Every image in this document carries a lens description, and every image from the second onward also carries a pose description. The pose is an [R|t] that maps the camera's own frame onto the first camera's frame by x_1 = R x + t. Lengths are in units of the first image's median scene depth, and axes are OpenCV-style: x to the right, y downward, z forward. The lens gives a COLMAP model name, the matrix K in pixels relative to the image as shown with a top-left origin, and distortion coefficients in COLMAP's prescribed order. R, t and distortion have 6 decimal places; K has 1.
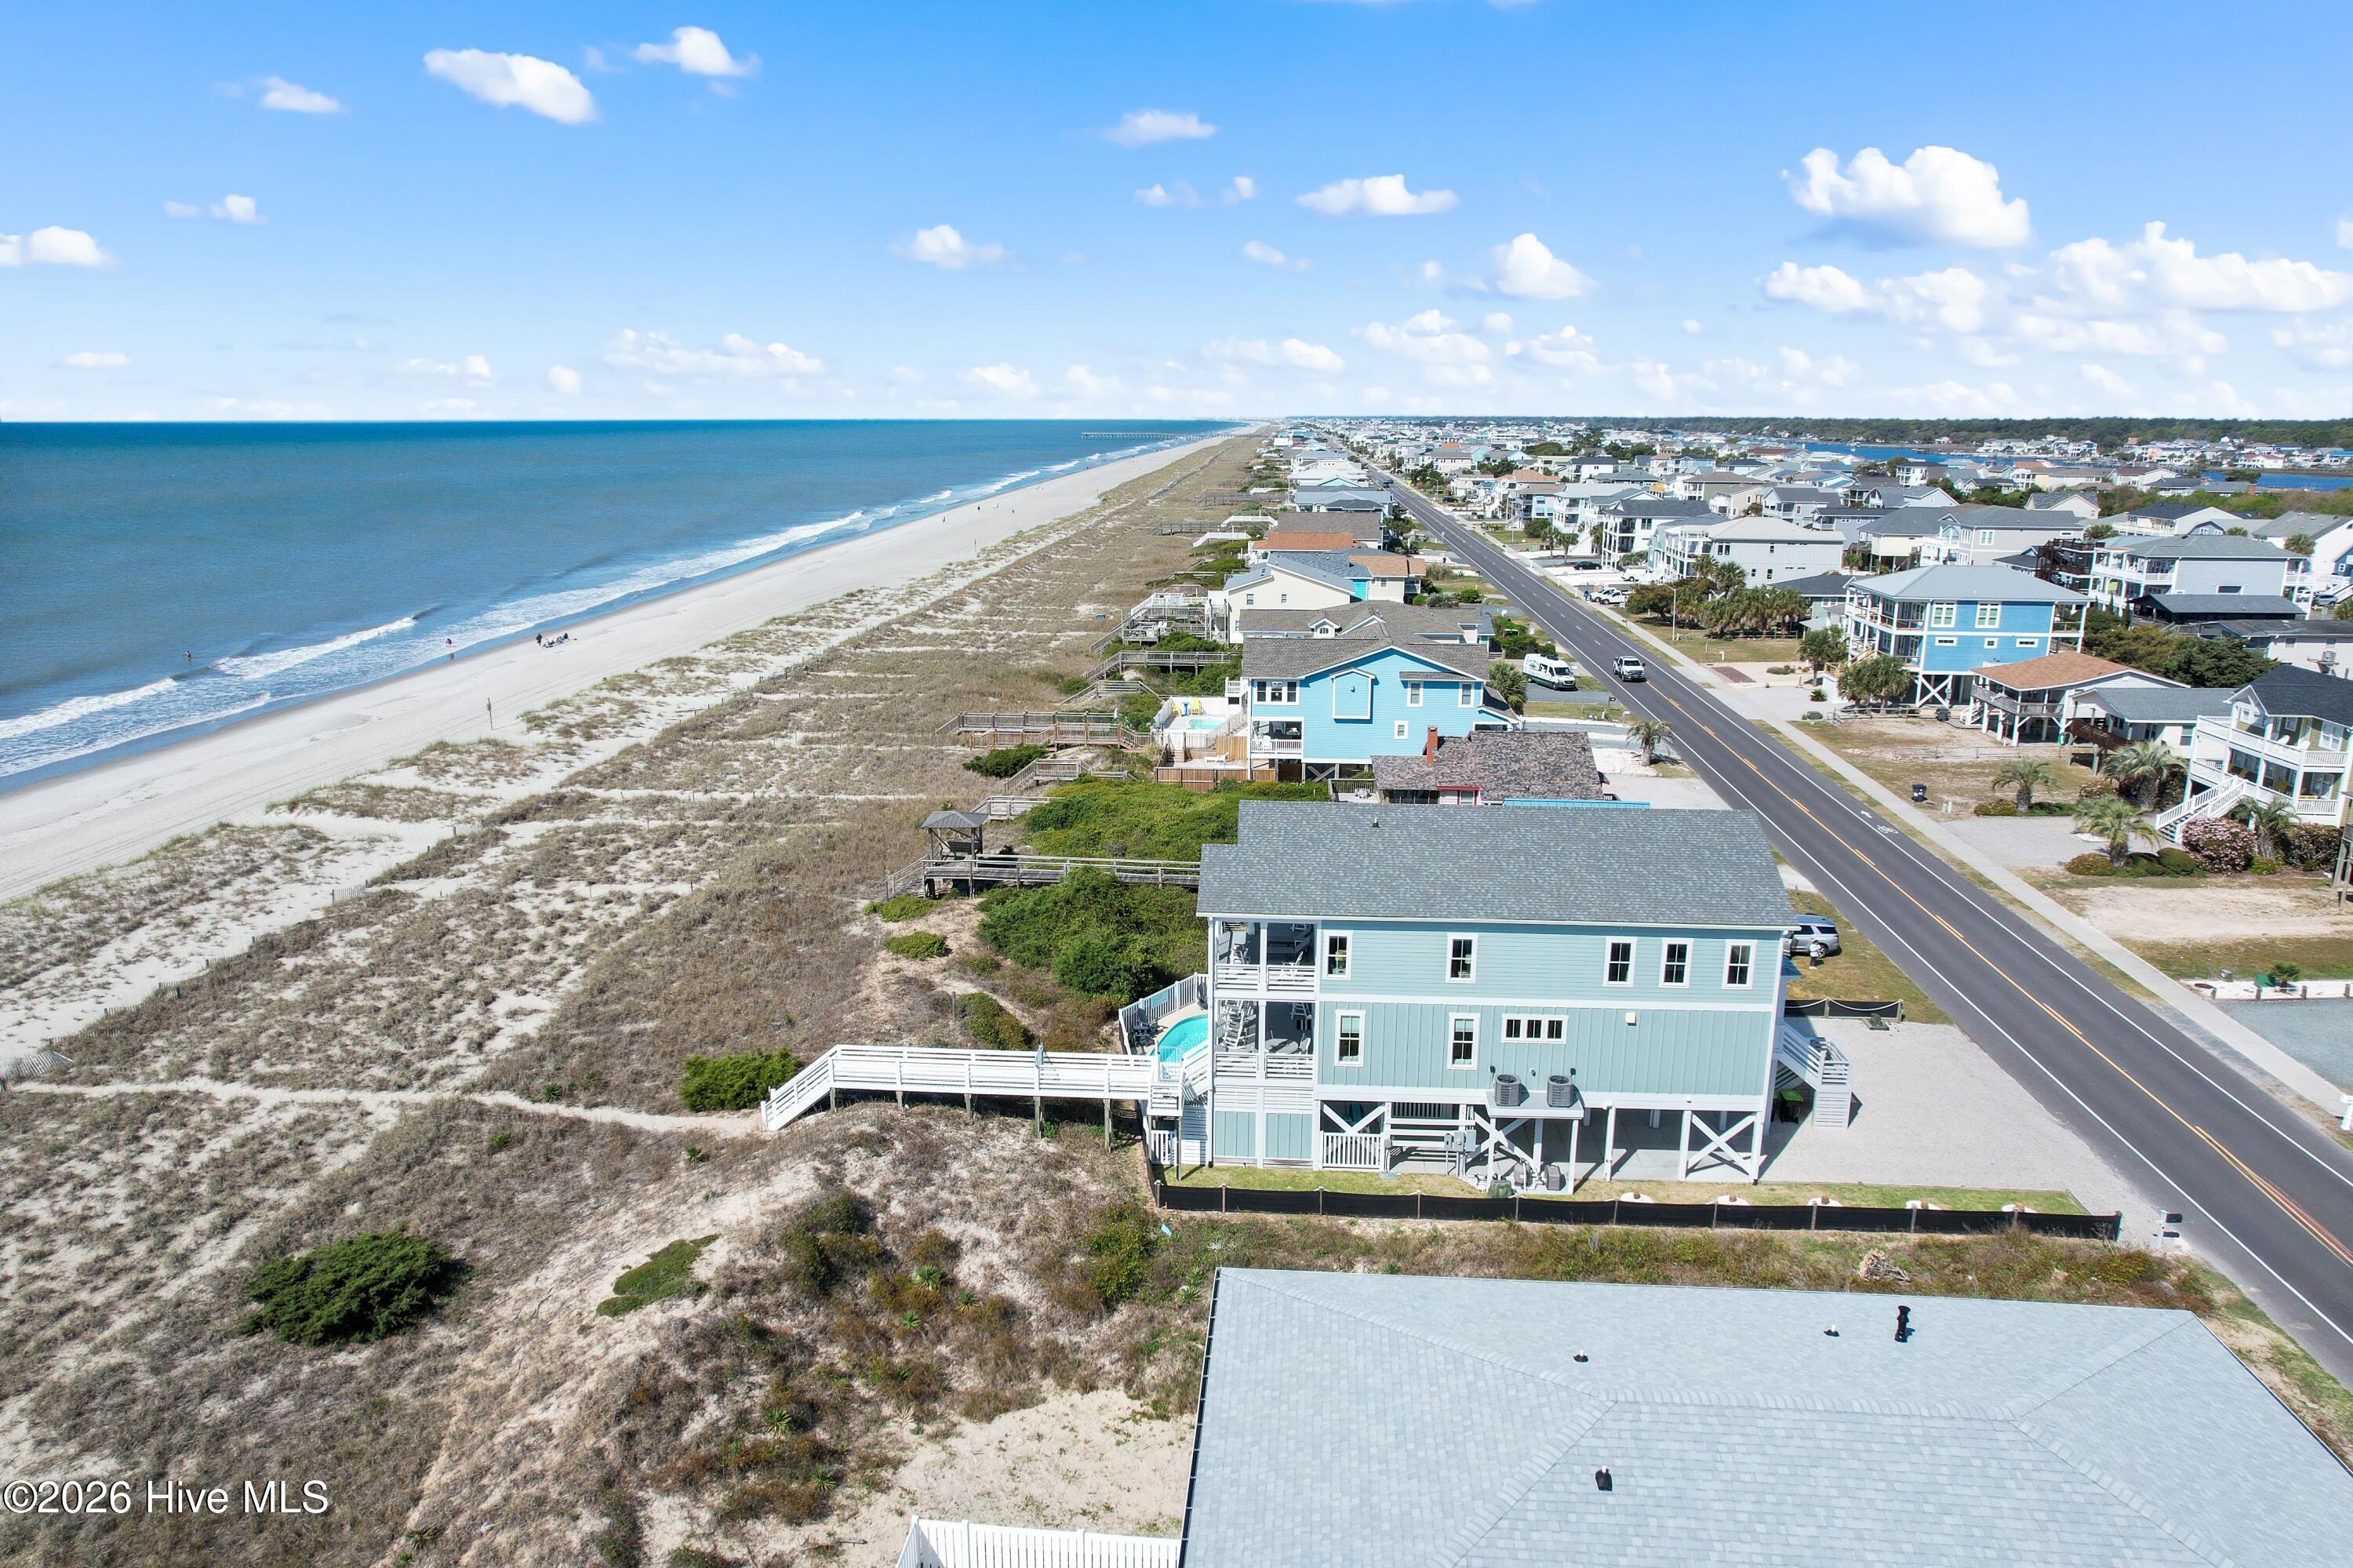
lens RADIAL K [[1502.4, 0, 1185.1], [0, 1502.4, 776.4], [0, 0, 1]] dist [-0.078057, 0.072742]
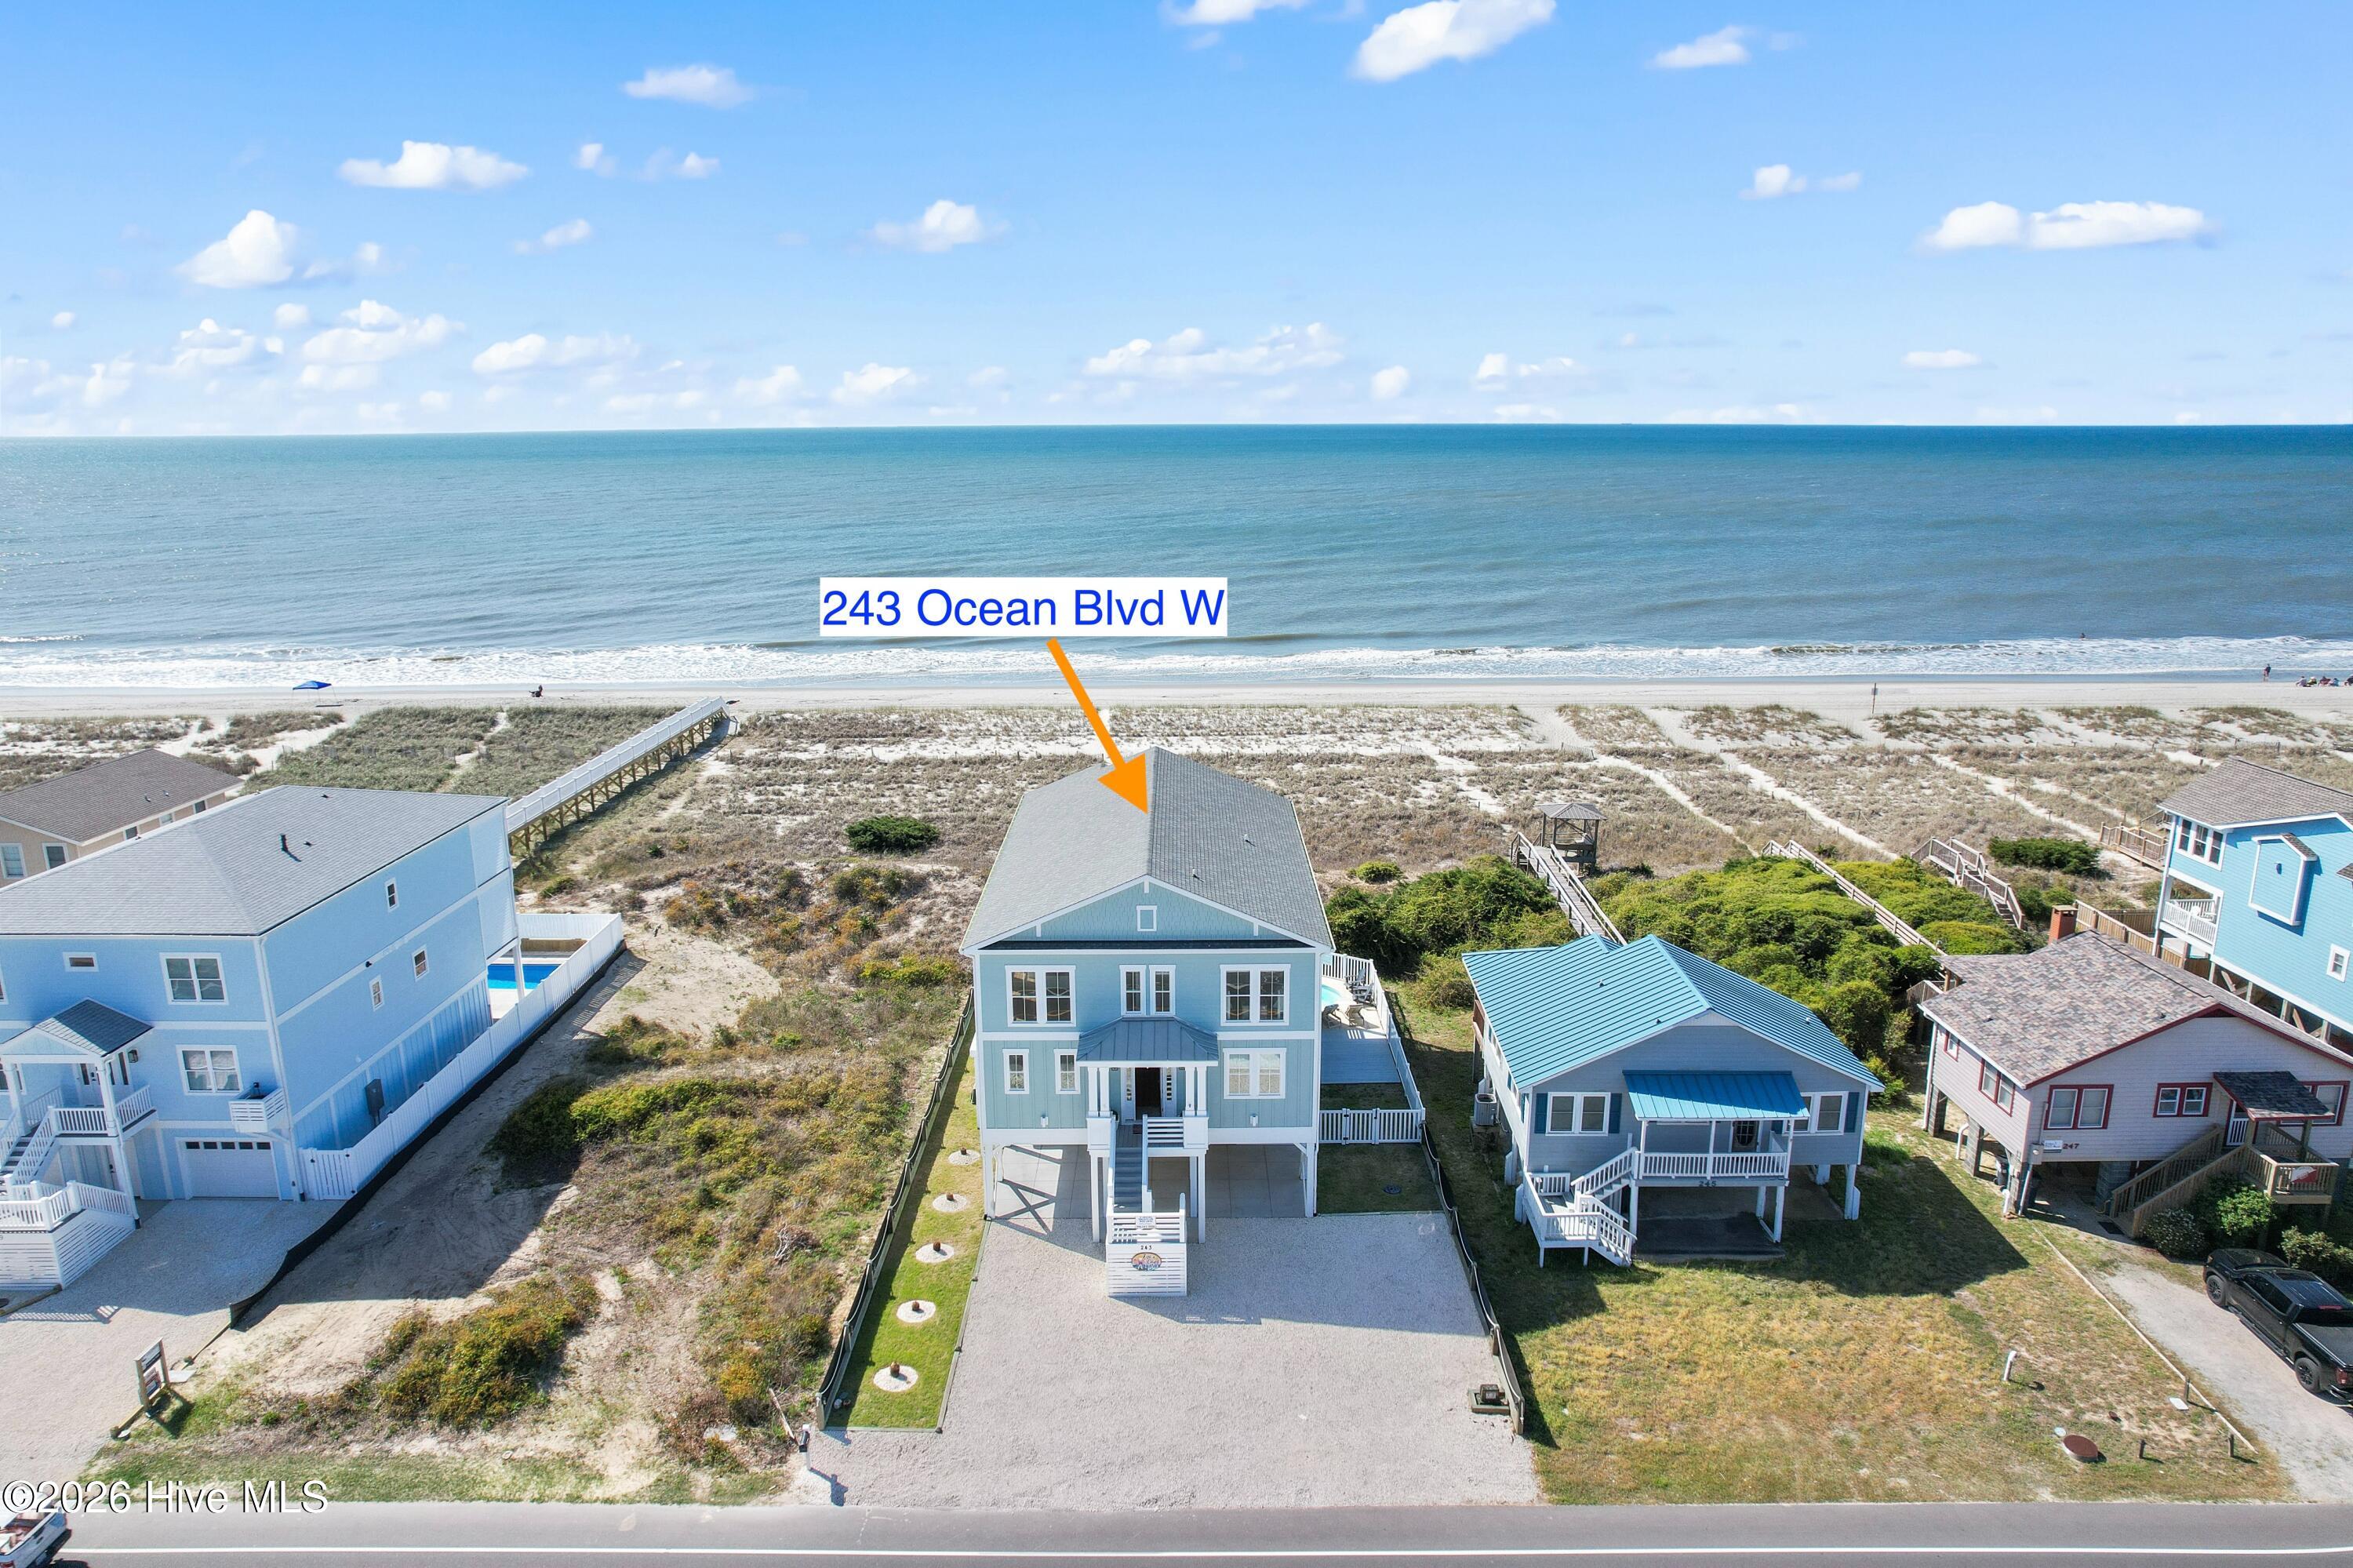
lens RADIAL K [[1502.4, 0, 1185.1], [0, 1502.4, 776.4], [0, 0, 1]] dist [-0.078057, 0.072742]
pose [[0.070075, 0.229220, -0.970849, 0.954682], [-0.229285, 0.950885, 0.207957, -0.170151], [0.970834, 0.208029, 0.119190, 0.720223]]
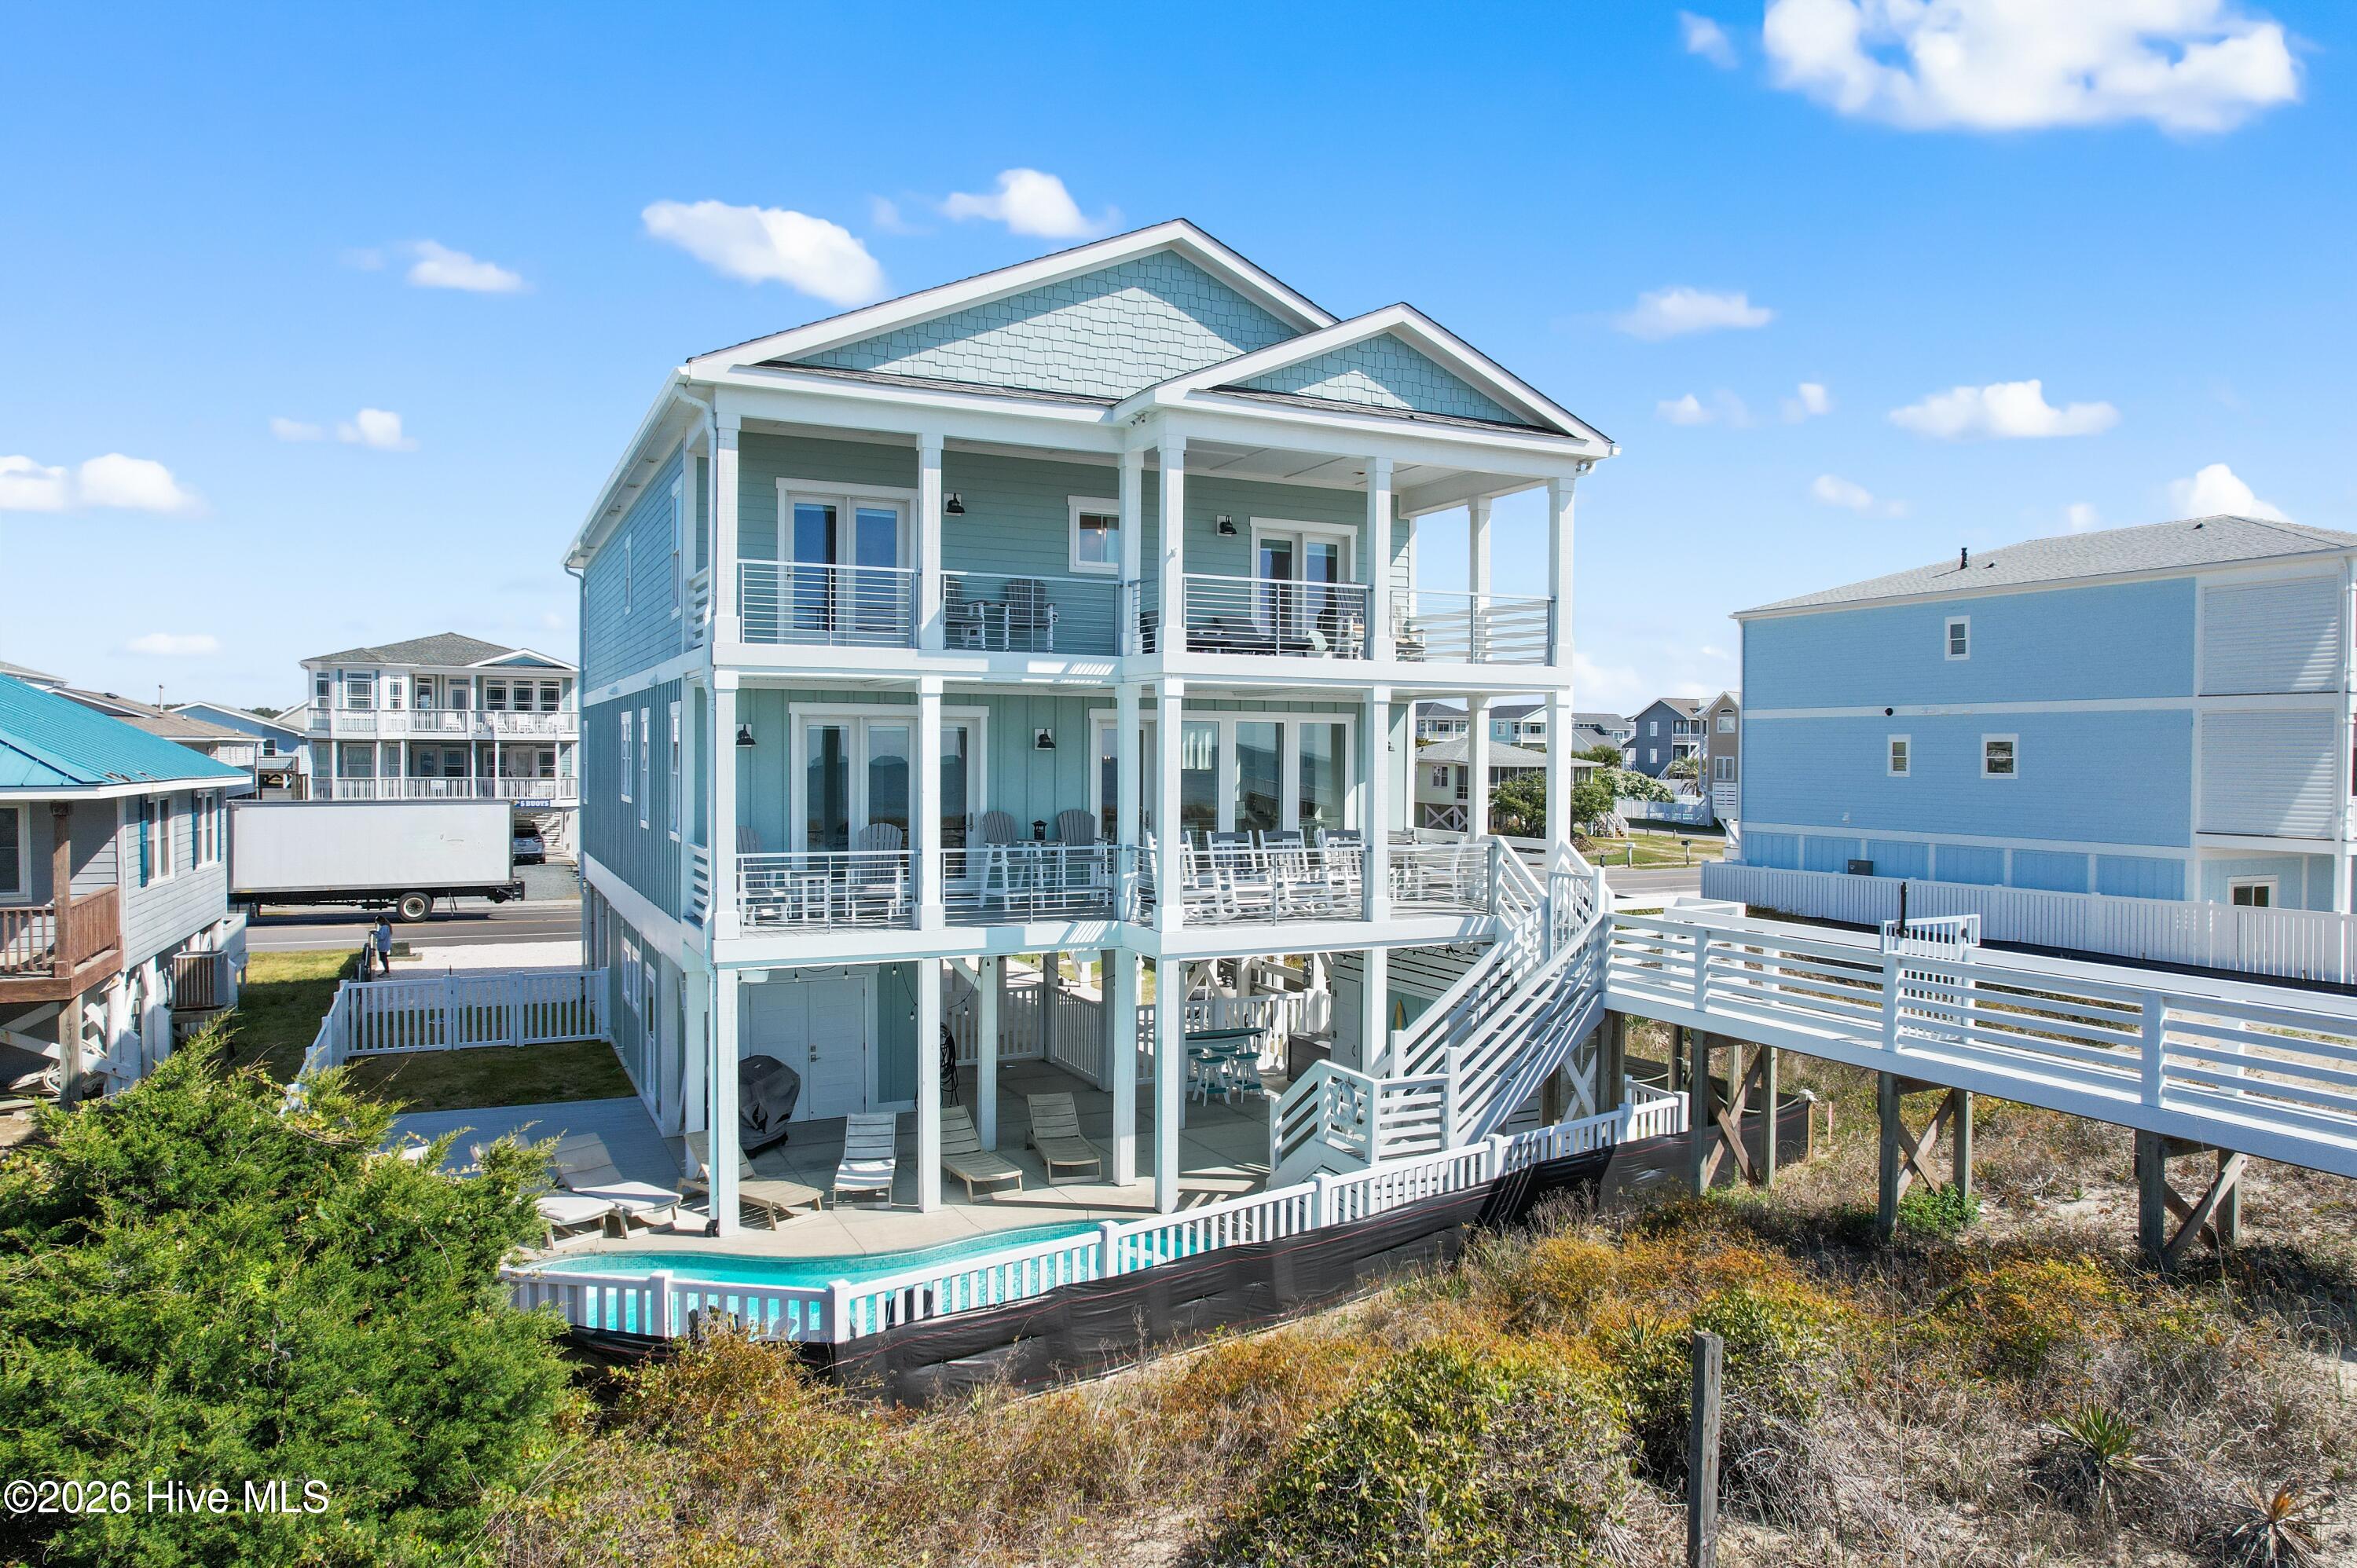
lens RADIAL K [[1504.8, 0, 1187.1], [0, 1504.8, 776.4], [0, 0, 1]] dist [-0.078057, 0.072742]
pose [[-0.502151, -0.020268, 0.864543, -0.204298], [0.195377, 0.971218, 0.136249, 0.073527], [-0.842421, 0.237330, -0.483738, 0.963305]]
